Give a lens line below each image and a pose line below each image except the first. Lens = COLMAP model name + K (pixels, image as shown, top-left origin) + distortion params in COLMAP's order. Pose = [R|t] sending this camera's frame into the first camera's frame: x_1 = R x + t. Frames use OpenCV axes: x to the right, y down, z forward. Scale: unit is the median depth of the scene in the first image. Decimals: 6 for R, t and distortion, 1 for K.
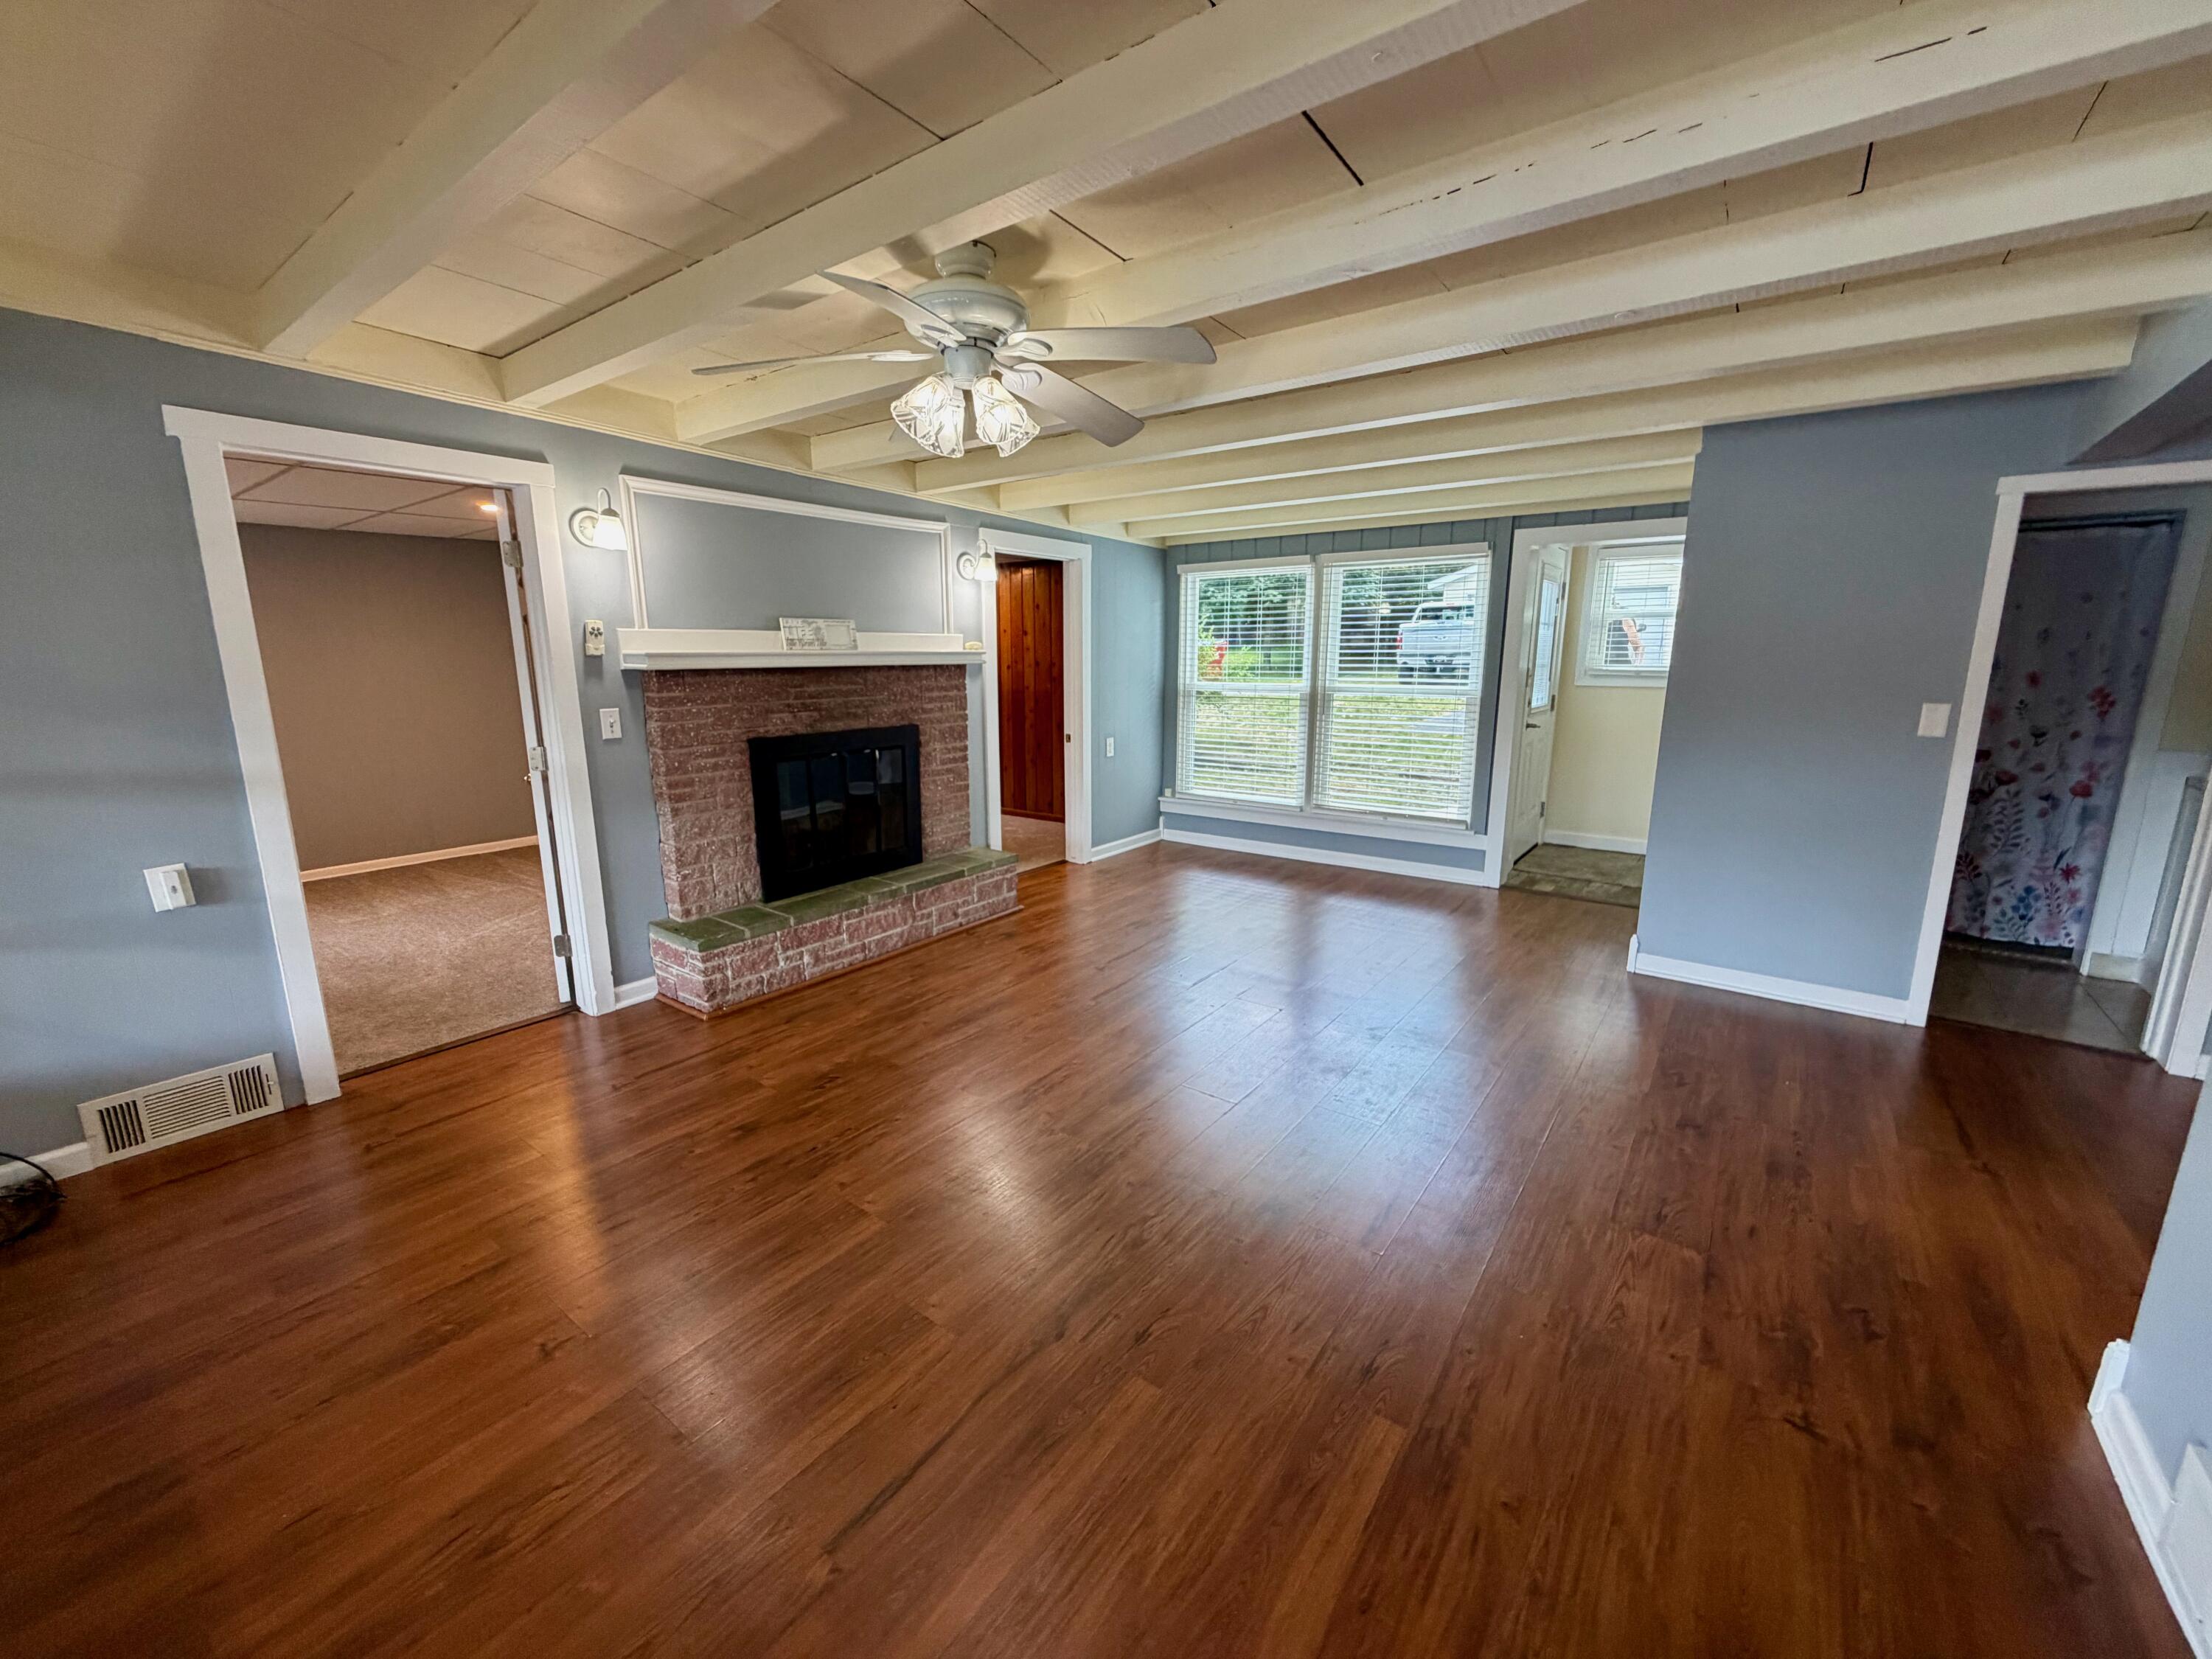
lens RADIAL K [[885.4, 0, 1098.1], [0, 885.4, 829.8], [0, 0, 1]] dist [0.000936, 0.000587]
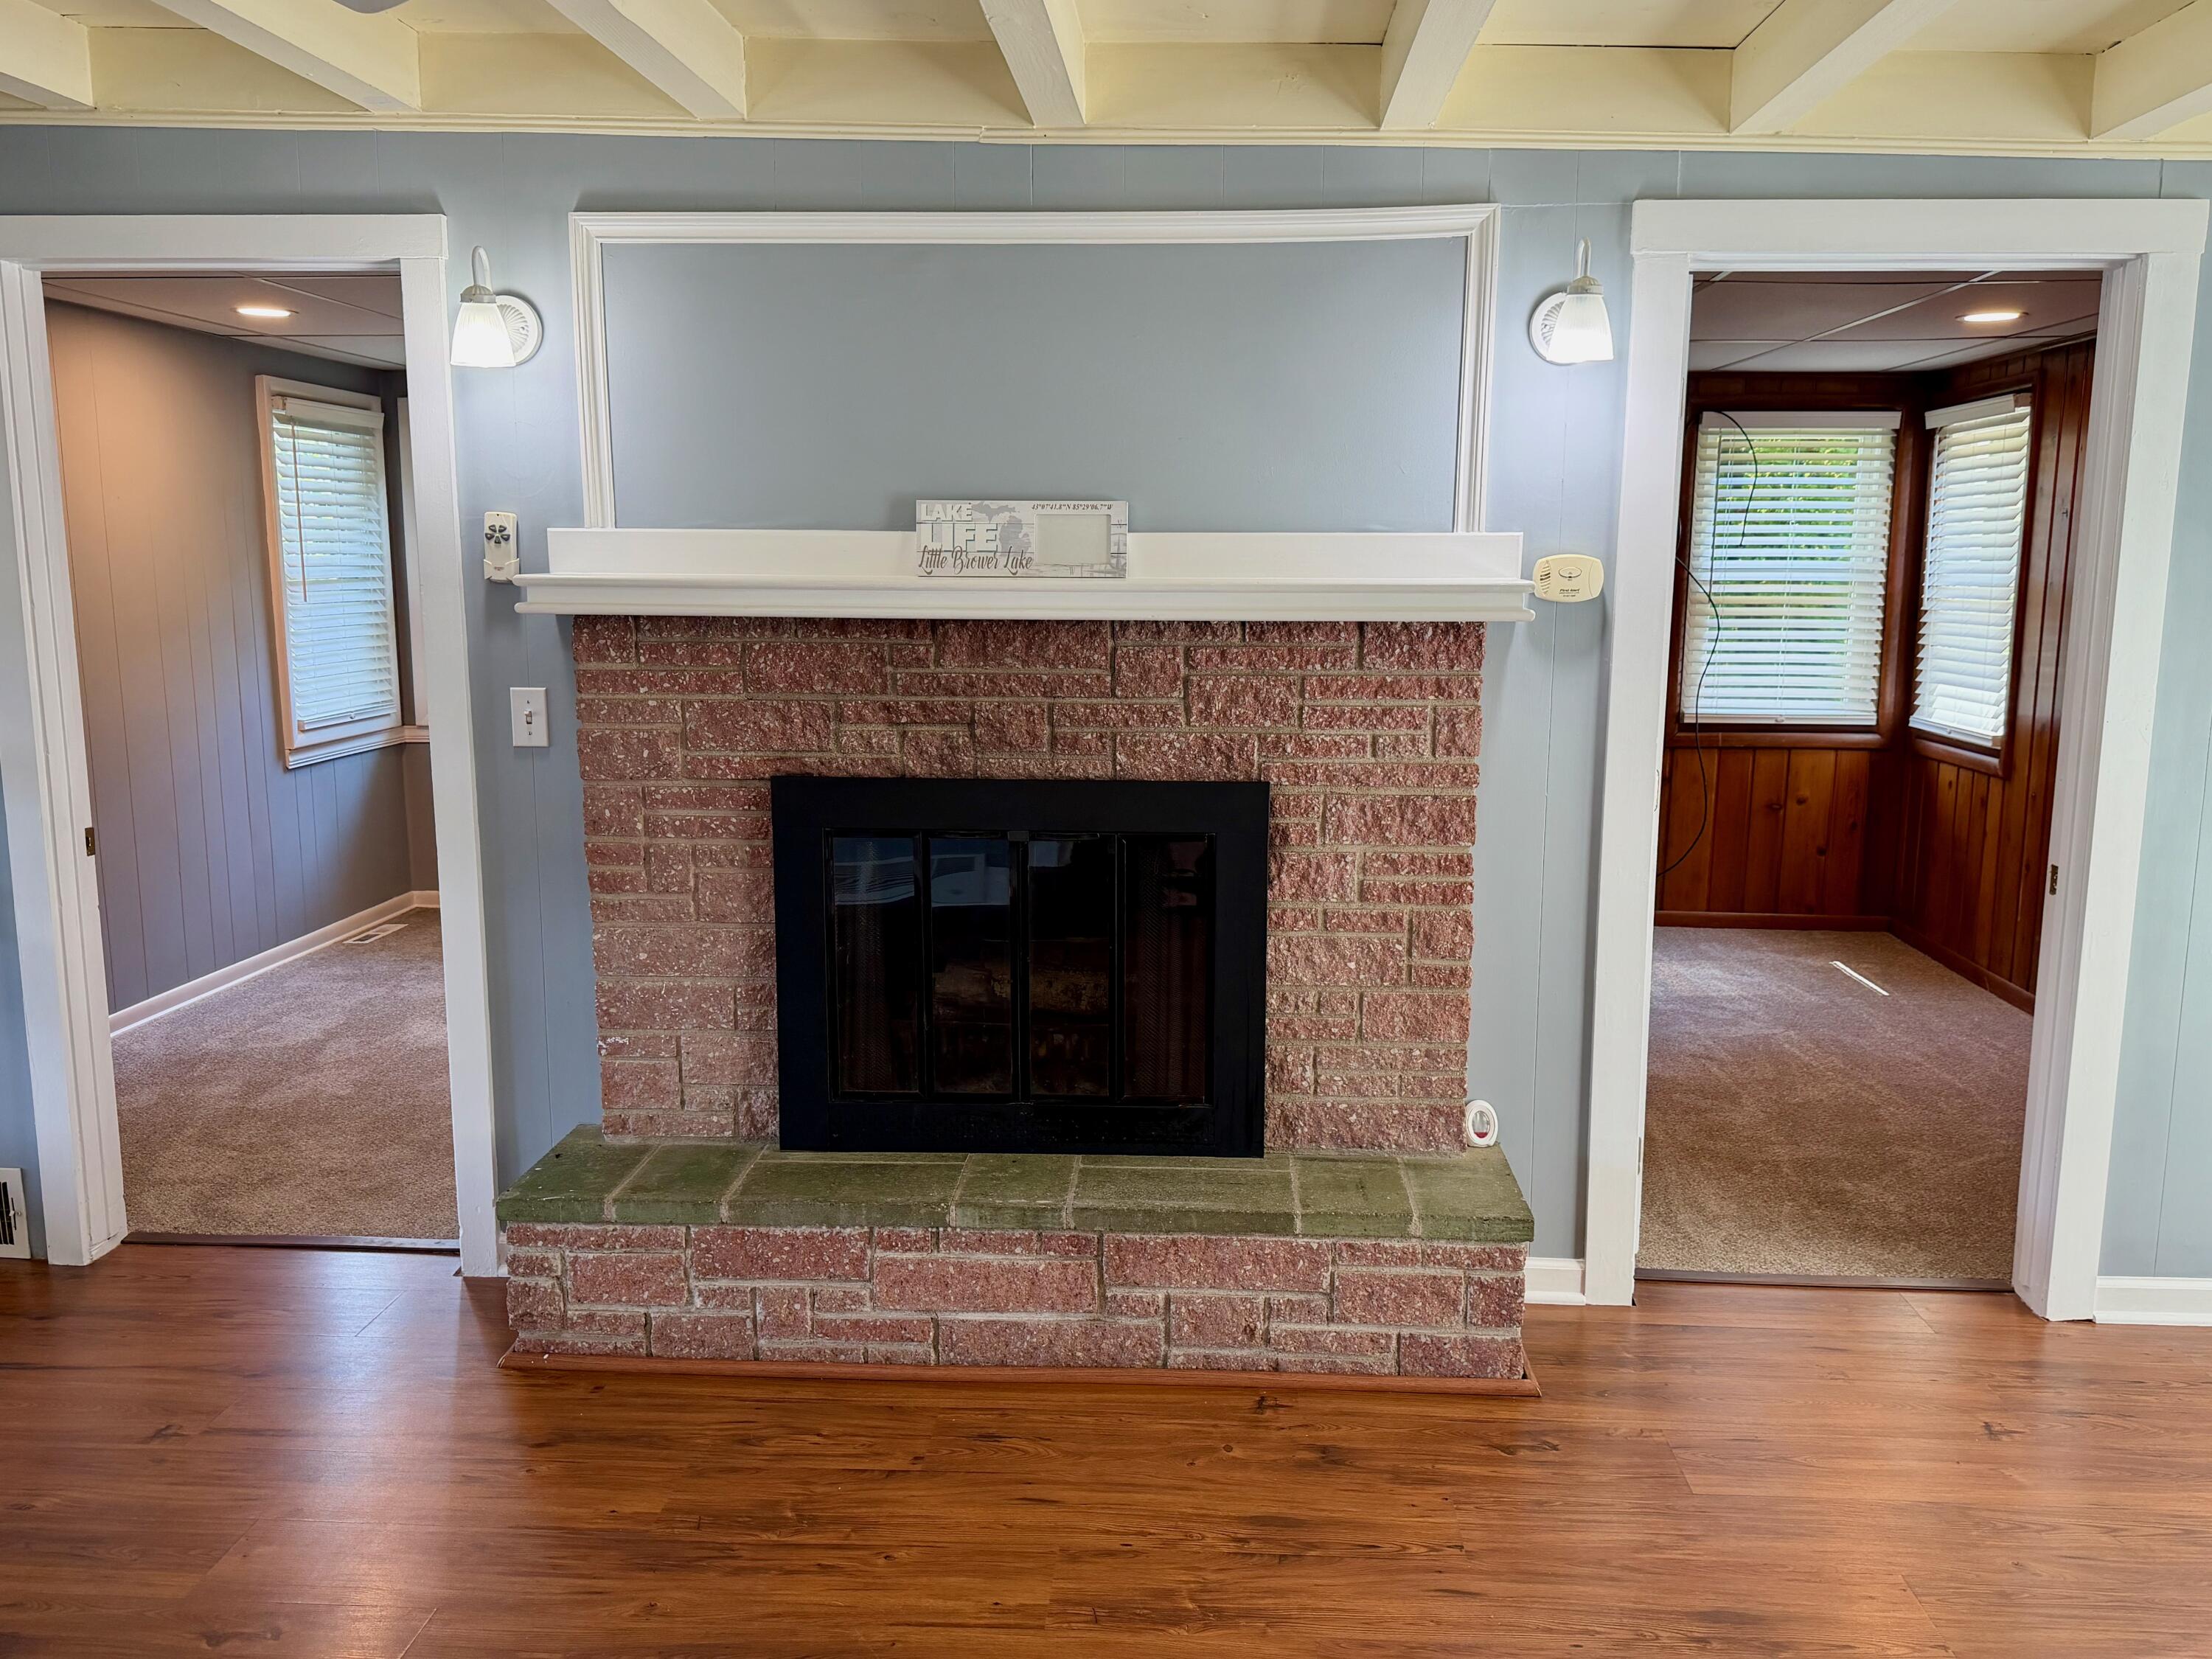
lens RADIAL K [[1751.2, 0, 1113.1], [0, 1751.2, 829.3], [0, 0, 1]] dist [0.078426, -0.082676]
pose [[0.555677, 0.137756, -0.819906, 0.384437], [-0.171037, 0.984025, 0.049413, -0.136110], [0.813615, 0.112776, 0.570362, 0.589717]]
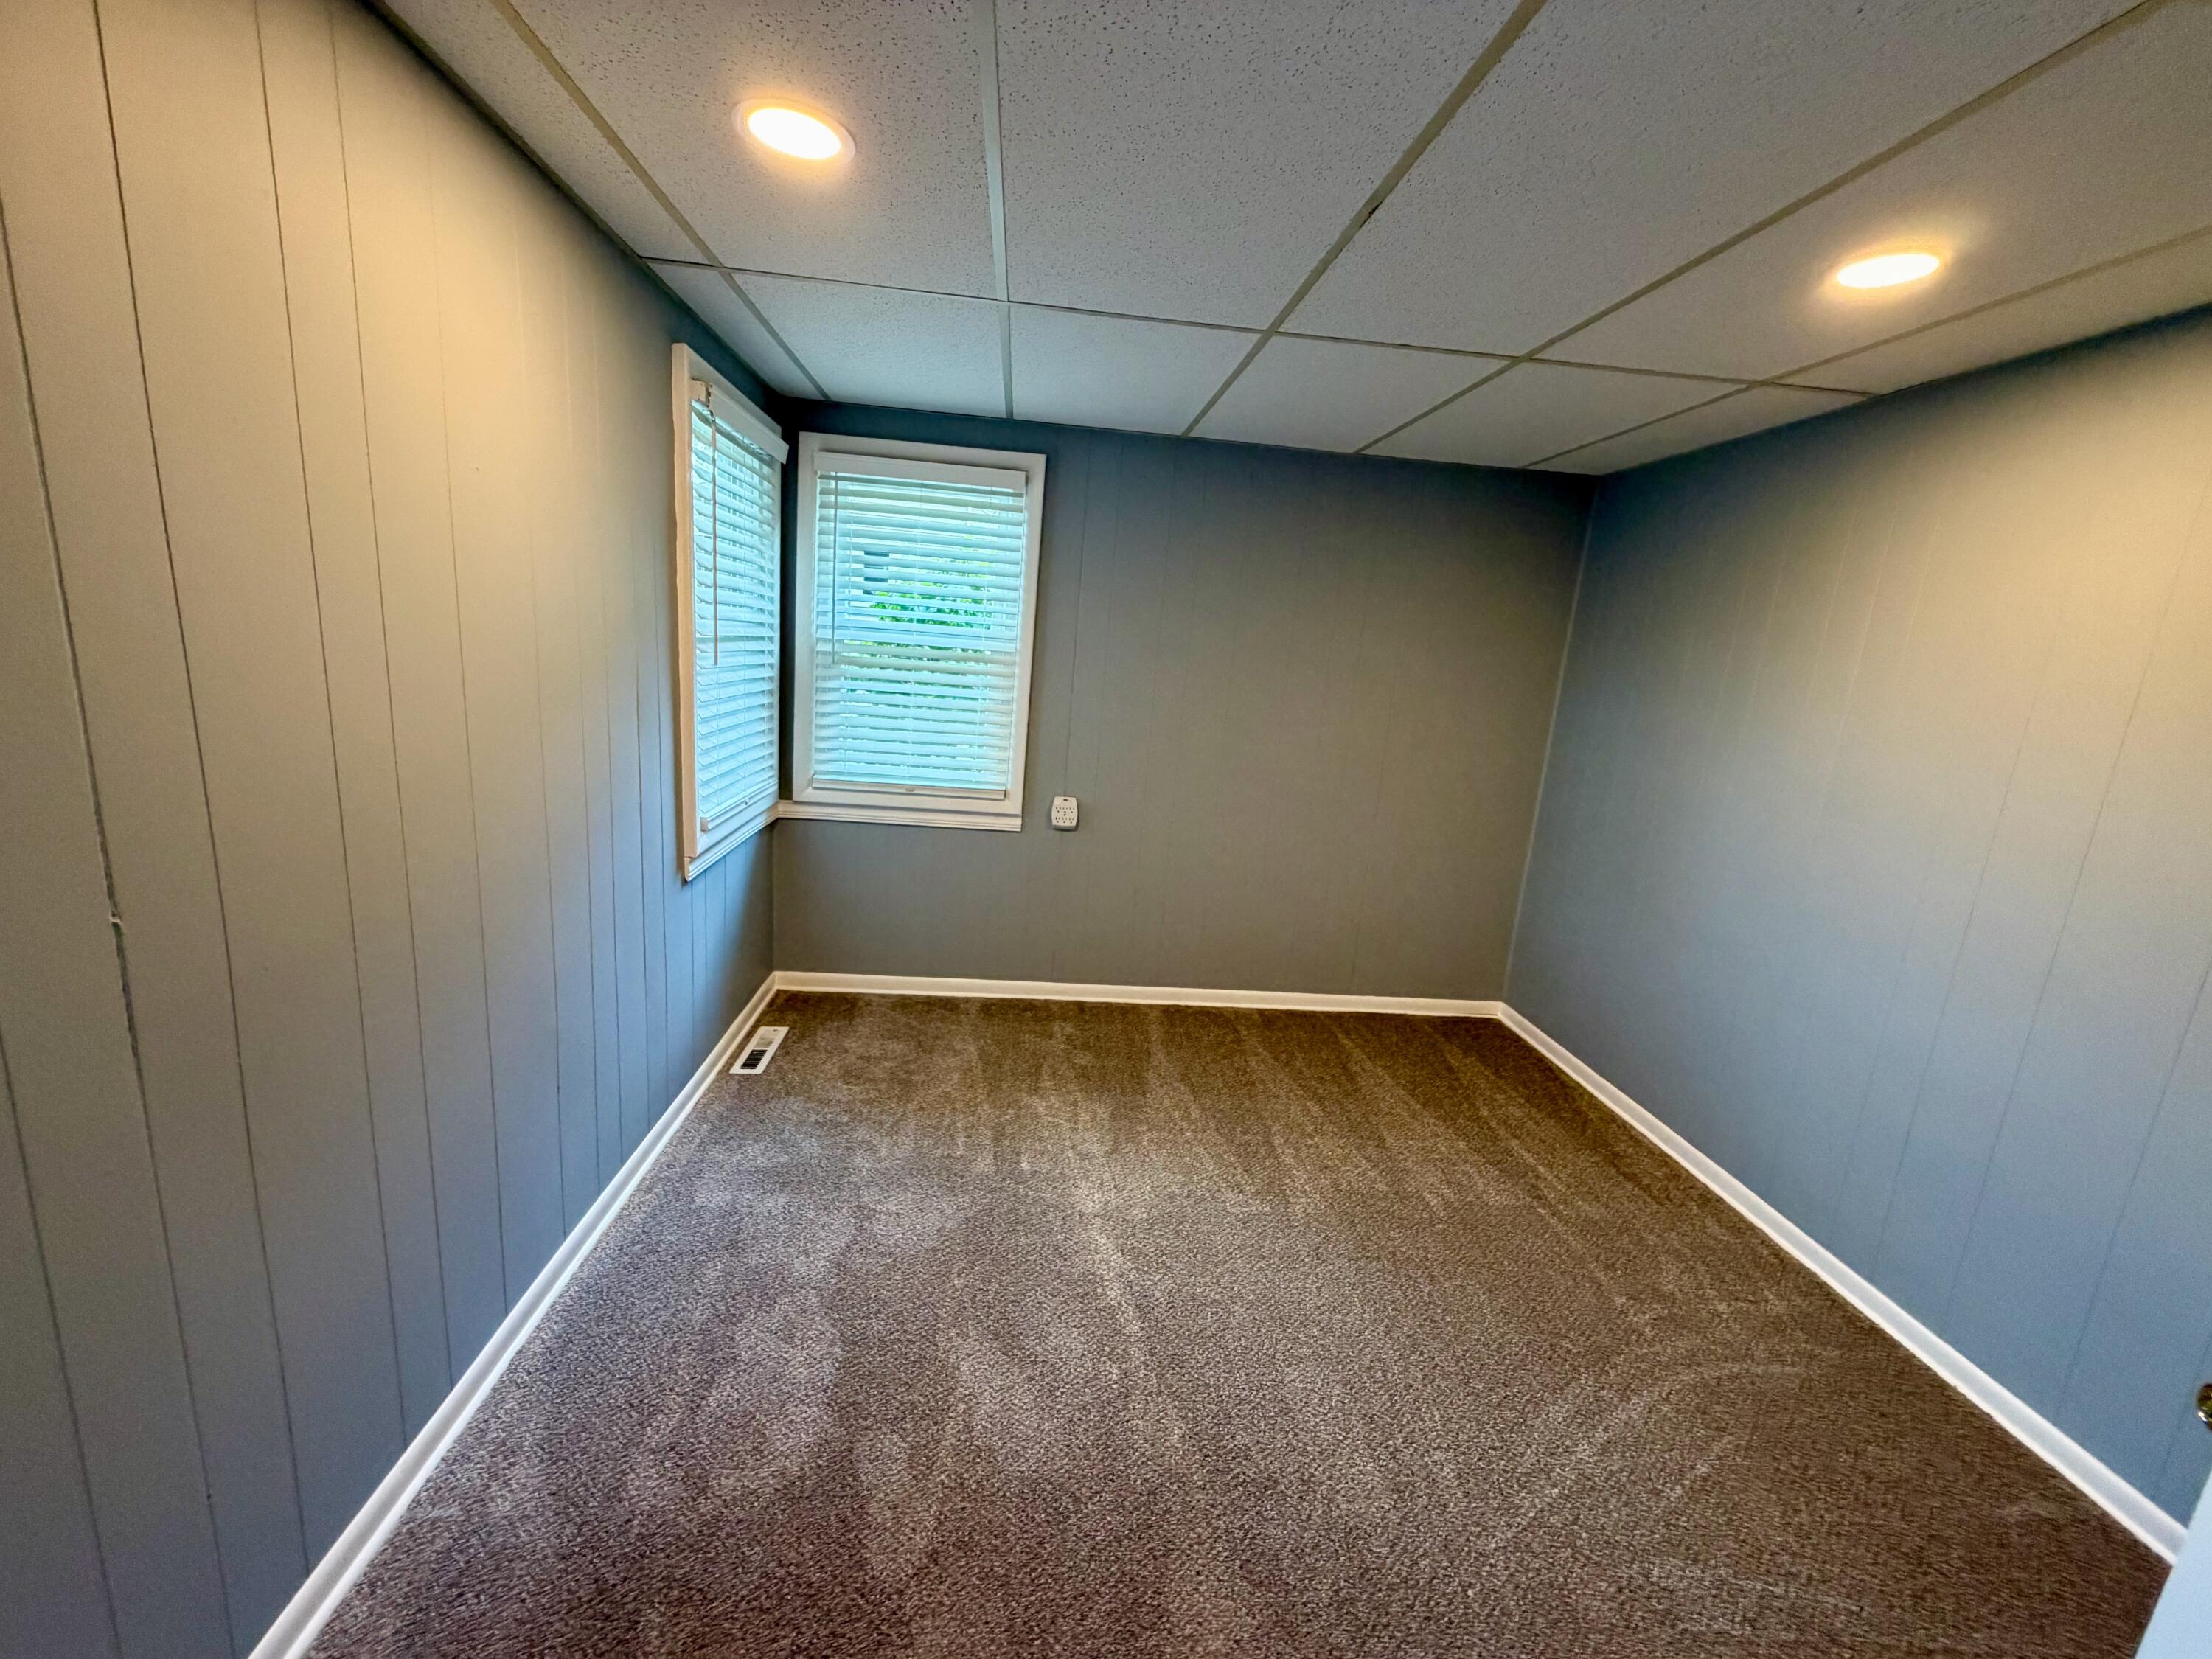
lens RADIAL K [[885.4, 0, 1111.8], [0, 885.4, 817.2], [0, 0, 1]] dist [0.000936, 0.000587]
pose [[0.675988, 0.201908, -0.708713, -0.661614], [-0.230115, 0.971476, 0.057278, -0.129013], [0.700063, 0.124367, 0.703168, 0.657603]]
